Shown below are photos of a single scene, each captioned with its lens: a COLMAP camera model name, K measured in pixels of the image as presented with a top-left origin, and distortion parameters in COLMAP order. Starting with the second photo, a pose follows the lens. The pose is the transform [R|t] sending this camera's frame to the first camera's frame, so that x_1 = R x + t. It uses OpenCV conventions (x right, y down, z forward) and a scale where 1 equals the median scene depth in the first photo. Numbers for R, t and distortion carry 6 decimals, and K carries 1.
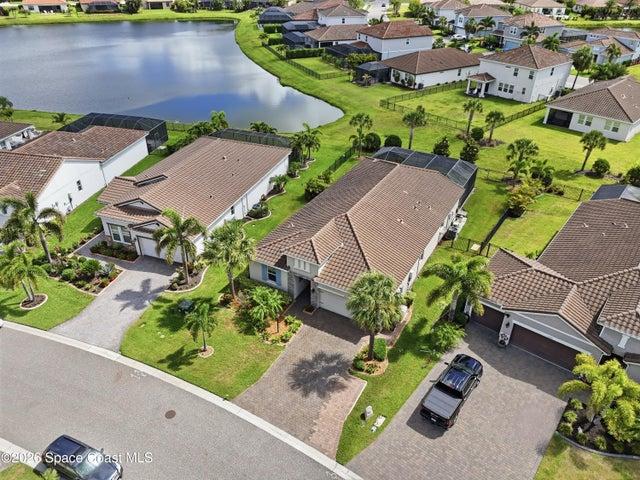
lens RADIAL K [[472.5, 0, 317.4], [0, 472.5, 239.6], [0, 0, 1]] dist [0.071656, -0.068579]
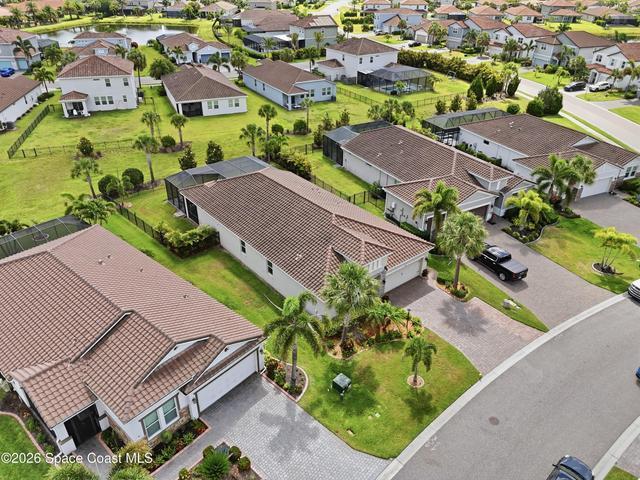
lens RADIAL K [[472.5, 0, 317.4], [0, 472.5, 239.6], [0, 0, 1]] dist [0.071656, -0.068579]
pose [[0.372487, -0.478644, 0.795081, -0.447806], [0.486870, 0.830154, 0.271666, -0.171887], [-0.790071, 0.285909, 0.542259, 0.266351]]
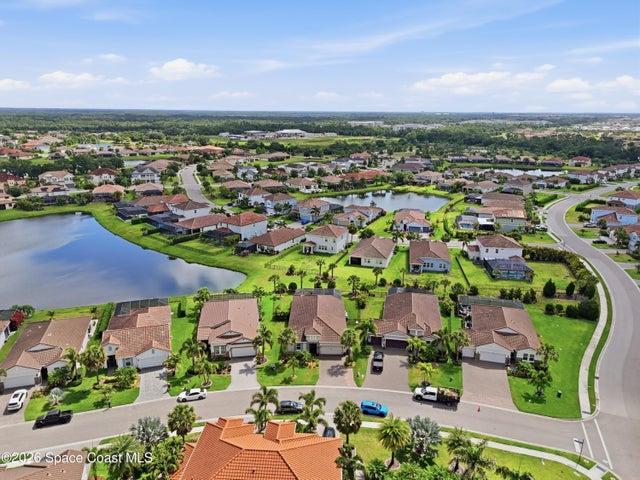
lens RADIAL K [[472.5, 0, 317.4], [0, 472.5, 239.6], [0, 0, 1]] dist [0.071656, -0.068579]
pose [[0.878470, -0.131280, 0.459409, -0.592049], [0.253388, 0.943169, -0.215005, 0.056802], [-0.405074, 0.305284, 0.861810, -0.747860]]
